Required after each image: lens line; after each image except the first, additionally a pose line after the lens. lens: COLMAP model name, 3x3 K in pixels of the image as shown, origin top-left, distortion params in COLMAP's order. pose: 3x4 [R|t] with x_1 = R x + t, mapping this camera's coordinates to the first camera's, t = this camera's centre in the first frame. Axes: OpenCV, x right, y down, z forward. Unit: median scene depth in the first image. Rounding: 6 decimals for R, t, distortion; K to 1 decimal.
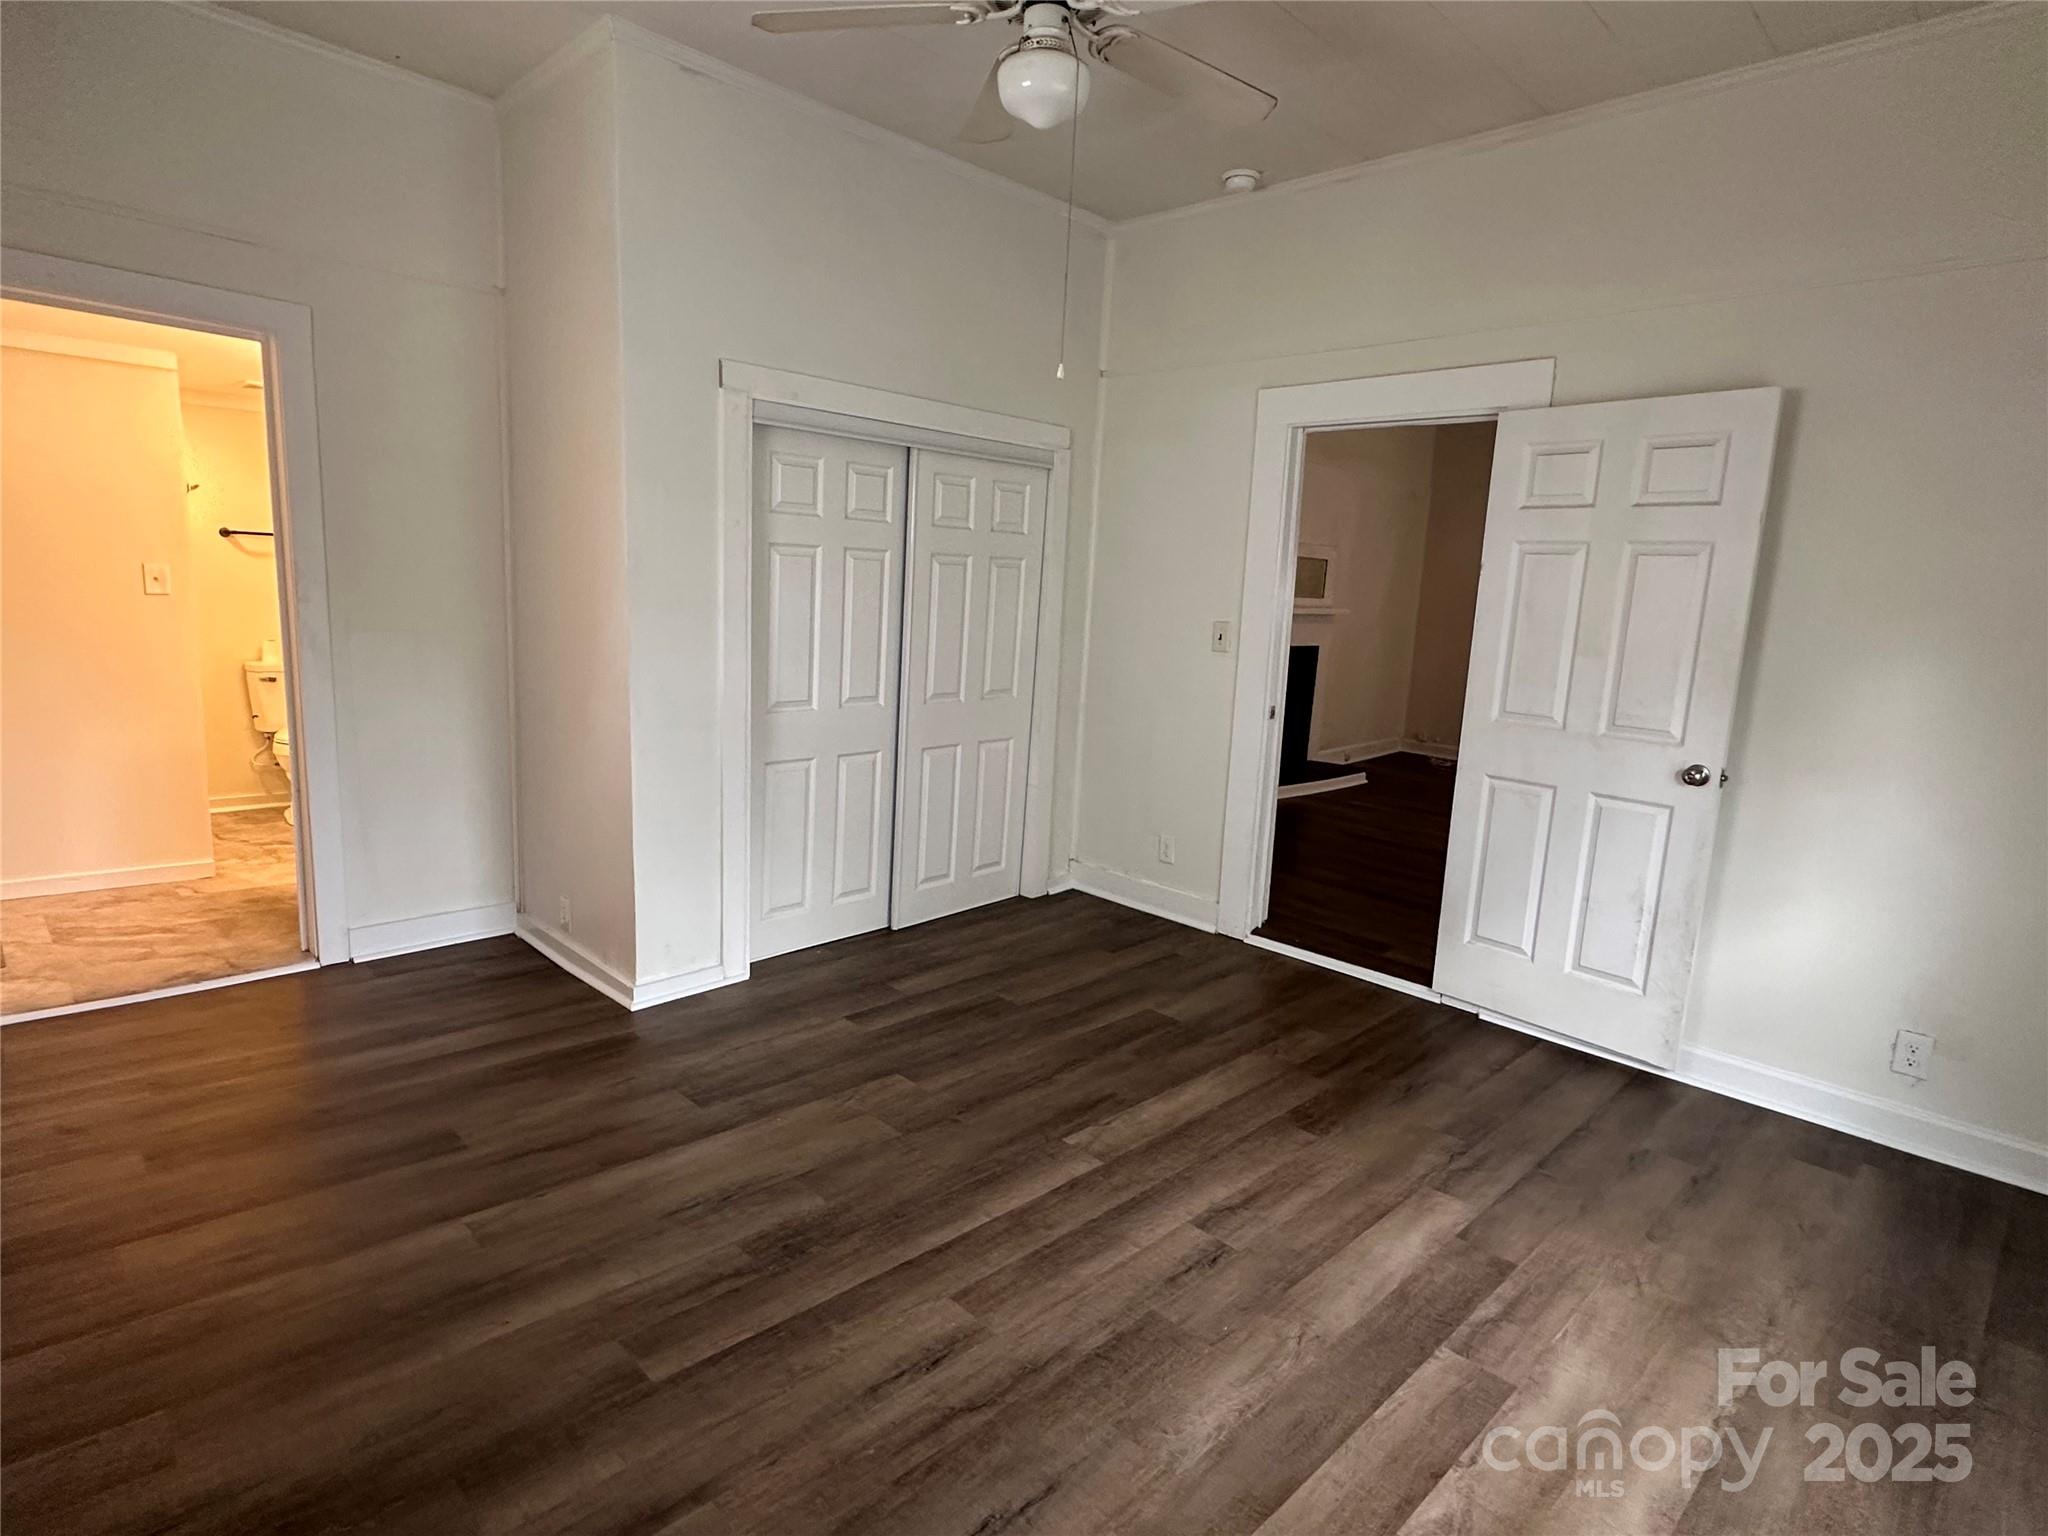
lens RADIAL K [[1077.8, 0, 1019.3], [0, 1077.8, 768.5], [0, 0, 1]] dist [-0.002646, 0.000050]
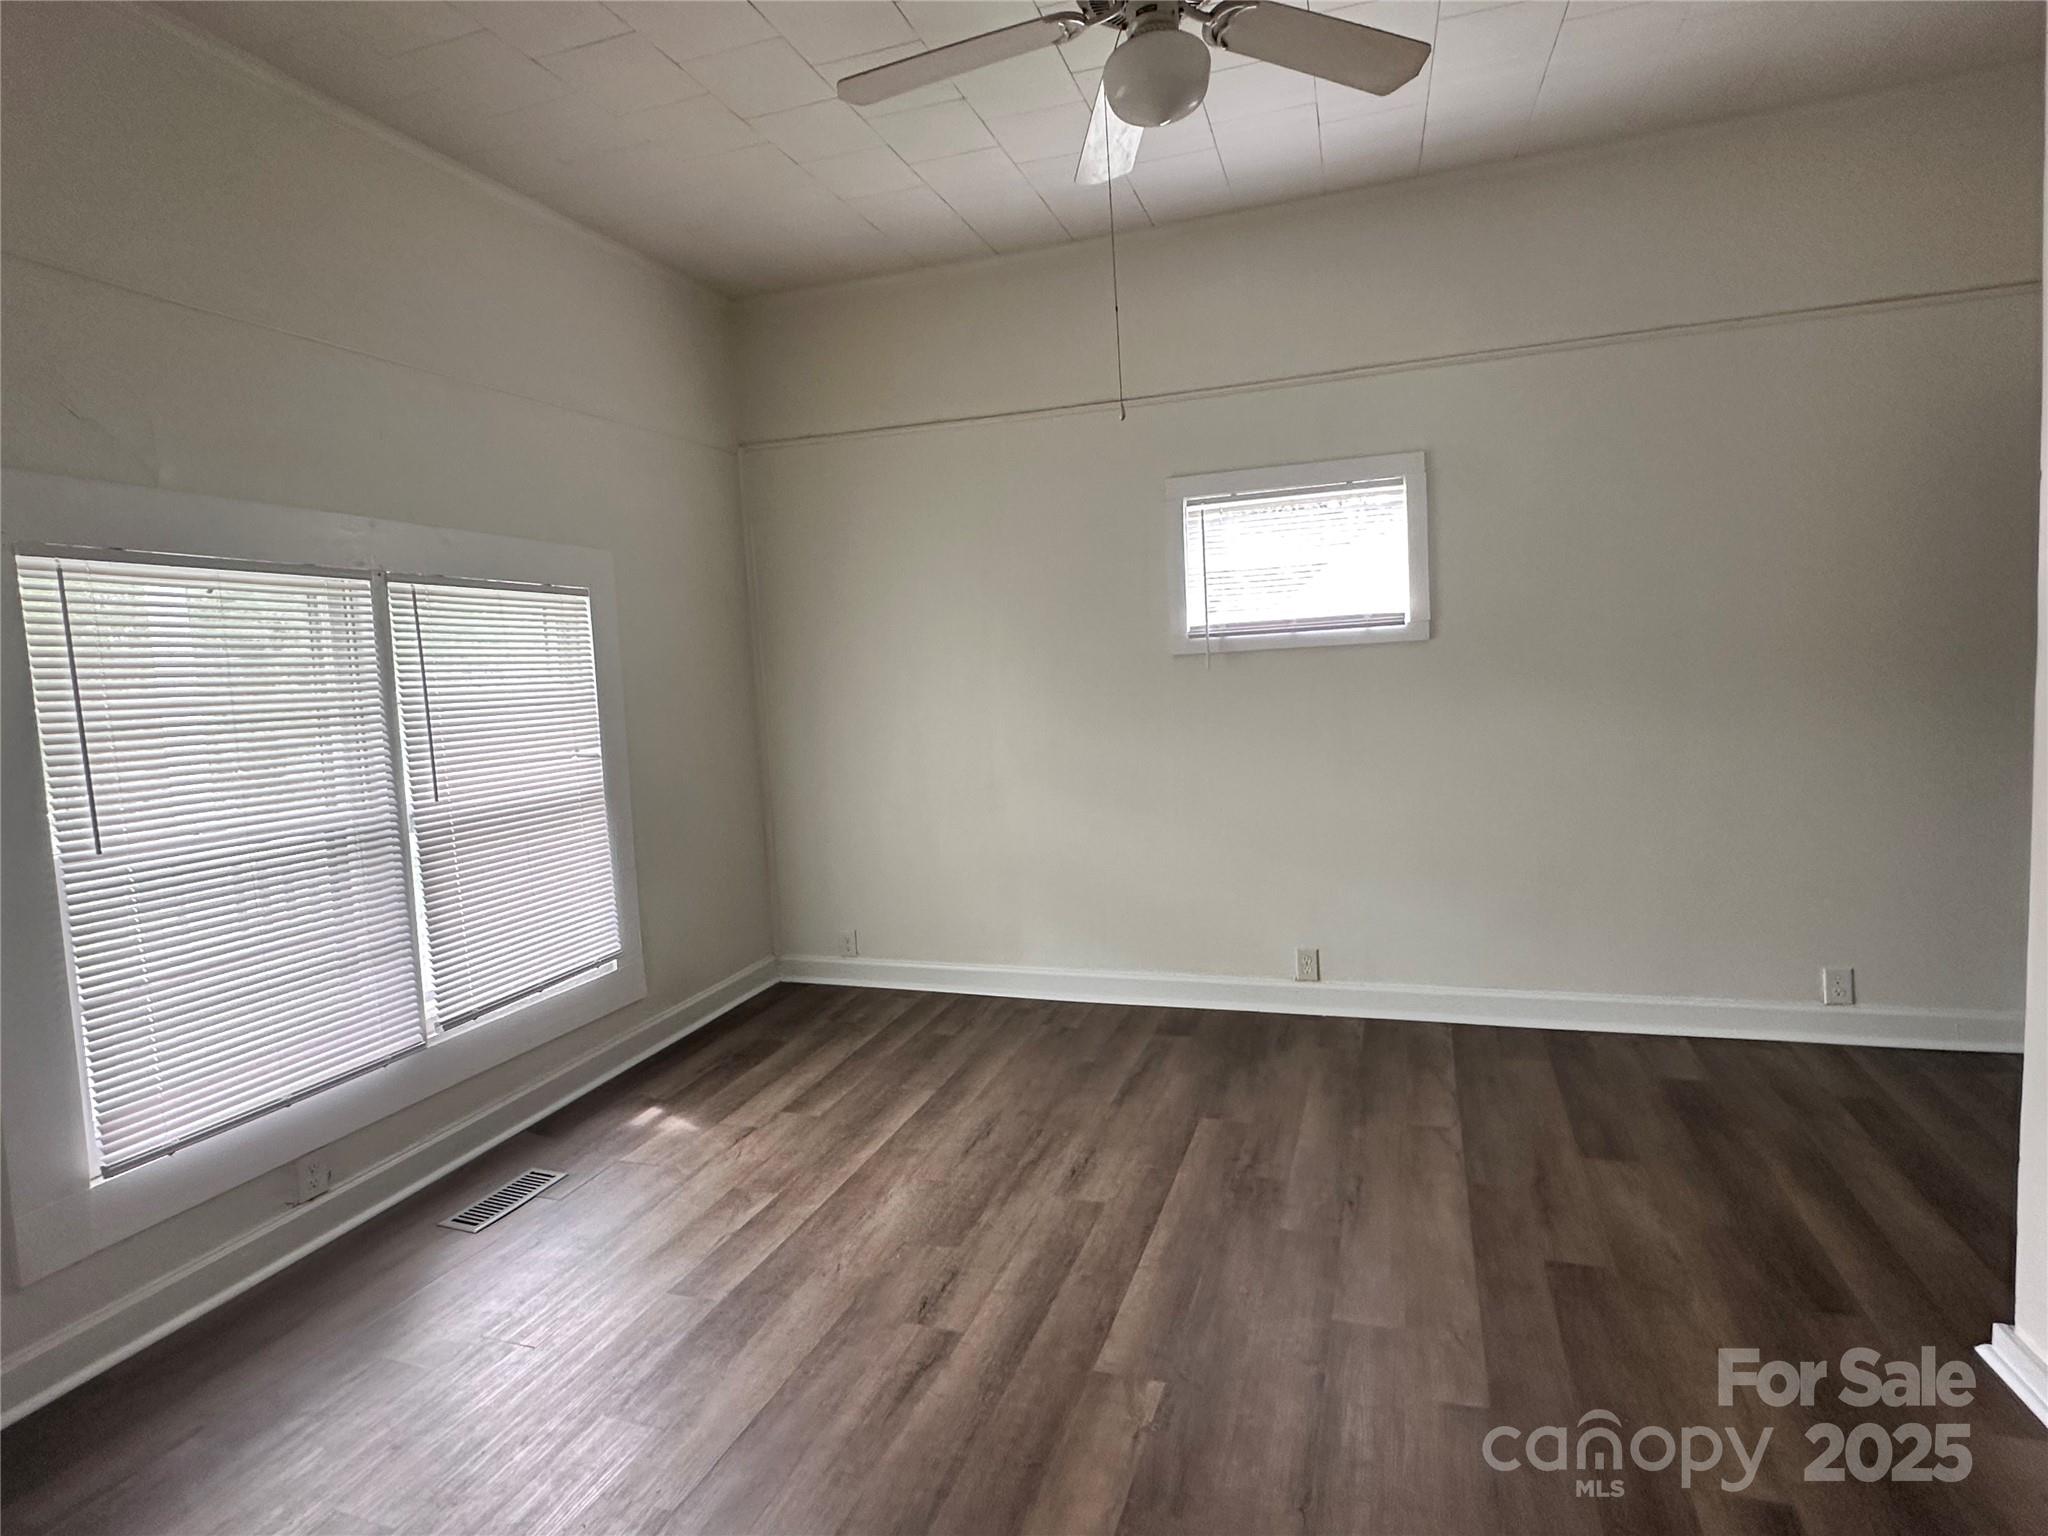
lens RADIAL K [[1077.8, 0, 1022.9], [0, 1077.8, 765.8], [0, 0, 1]] dist [-0.002646, 0.000050]
pose [[-0.897531, 0.038039, -0.439307, 0.530240], [-0.063420, 0.974778, 0.213977, -0.268426], [0.436366, 0.219912, -0.872481, 1.833611]]
